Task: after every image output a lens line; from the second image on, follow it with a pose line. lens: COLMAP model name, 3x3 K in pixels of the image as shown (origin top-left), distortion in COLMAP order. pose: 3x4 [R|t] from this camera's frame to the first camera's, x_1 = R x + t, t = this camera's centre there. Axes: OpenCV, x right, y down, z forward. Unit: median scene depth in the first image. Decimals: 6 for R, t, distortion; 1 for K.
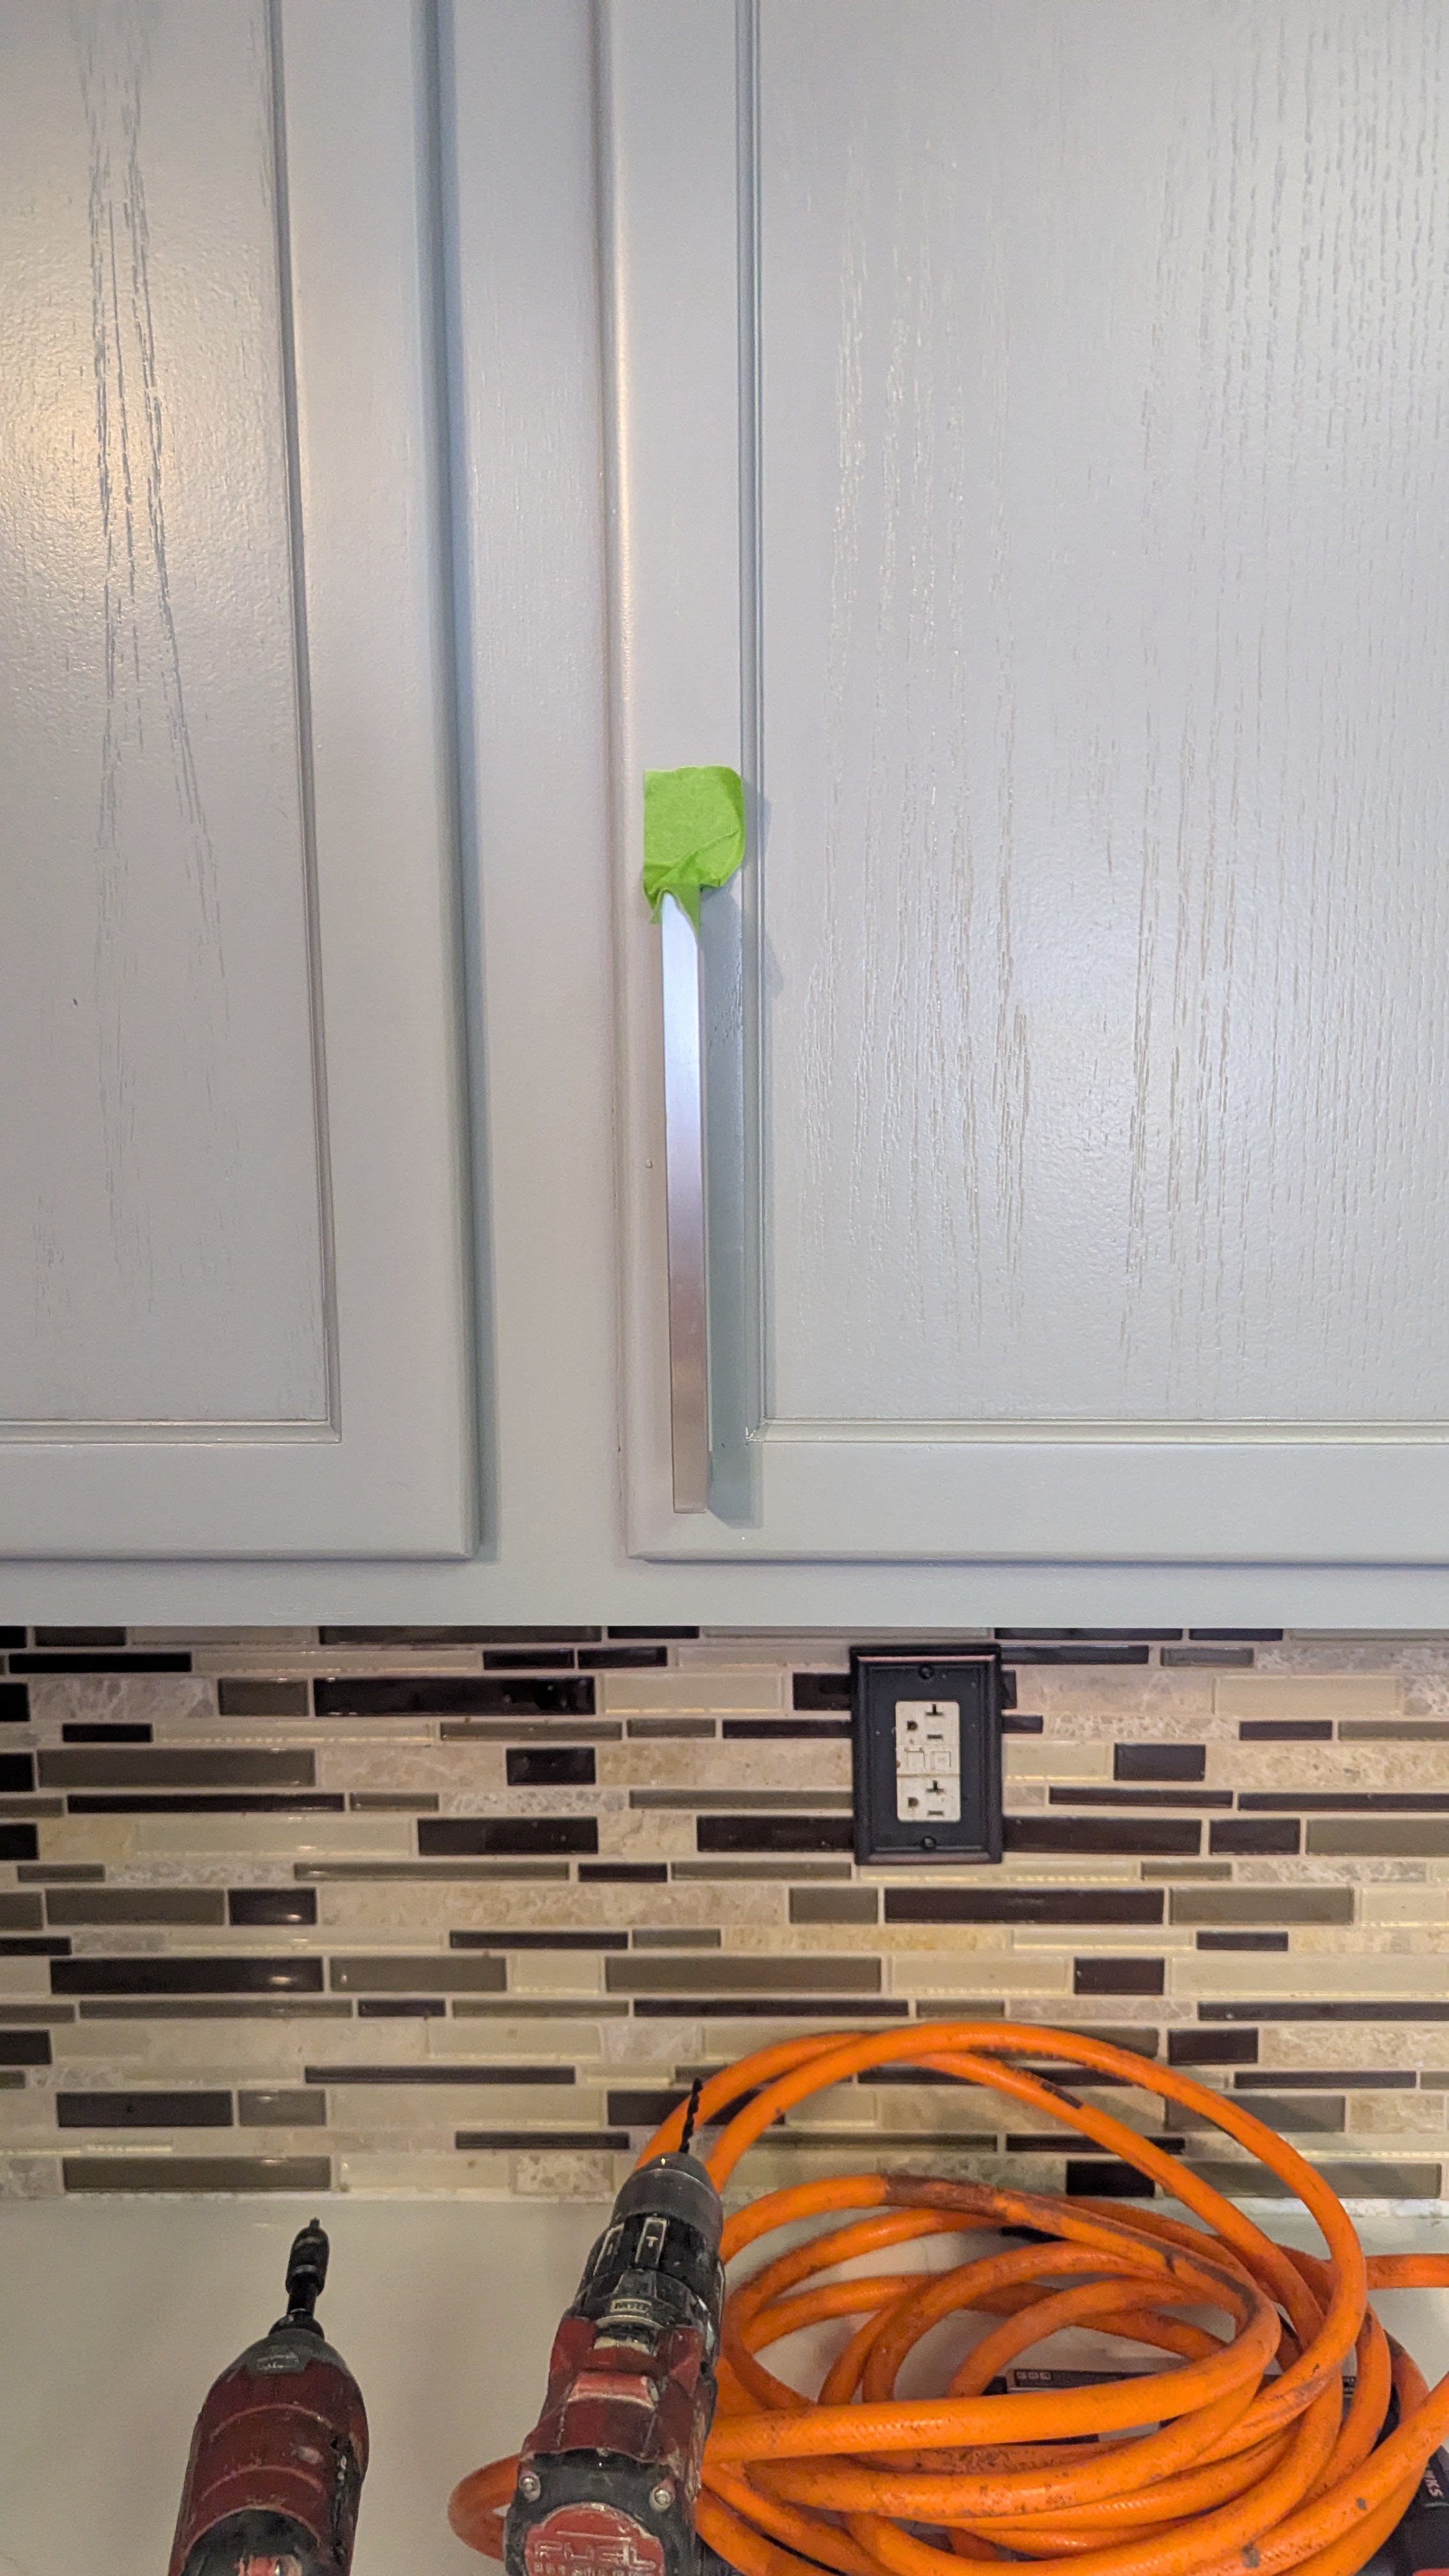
lens RADIAL K [[1823.5, 0, 730.3], [0, 1823.5, 1291.0], [0, 0, 1]] dist [0.067879, -0.078242]
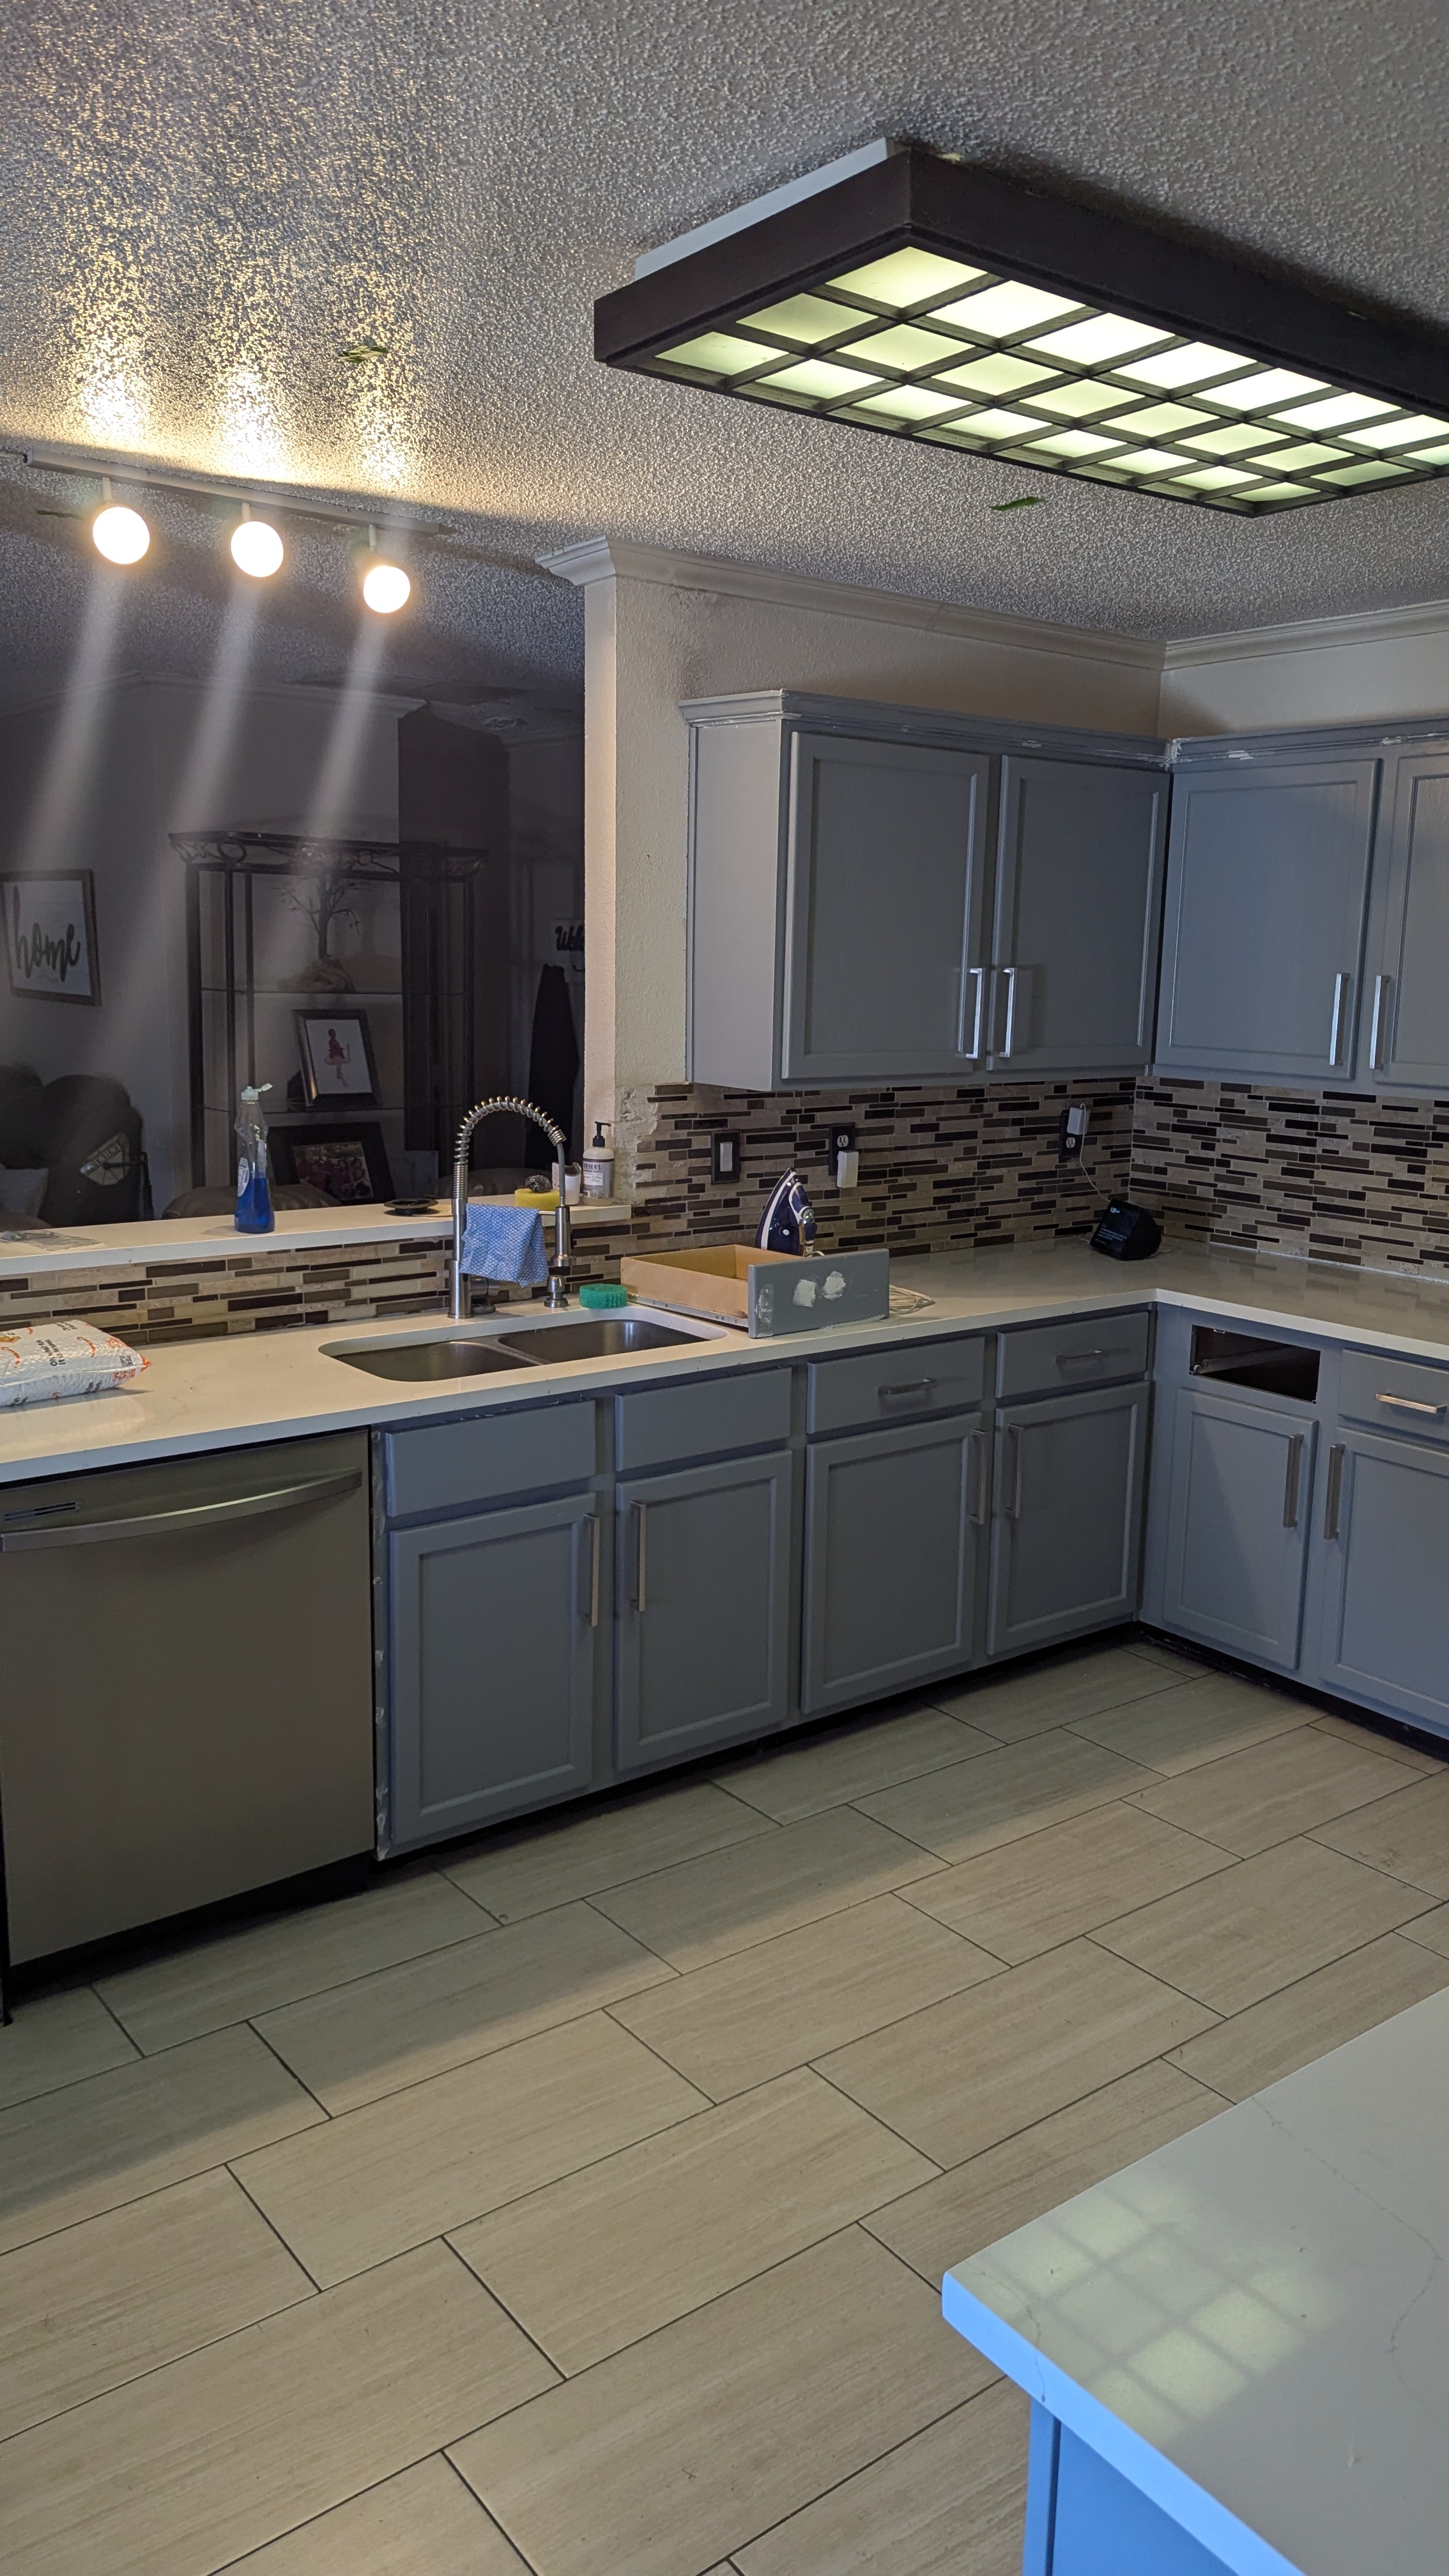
lens RADIAL K [[1823.5, 0, 766.5], [0, 1823.5, 1291.5], [0, 0, 1]] dist [0.067879, -0.078242]
pose [[0.638124, 0.159239, -0.753286, 2.264729], [-0.151611, 0.985211, 0.079833, 0.430635], [0.754859, 0.063263, 0.652829, -3.024578]]
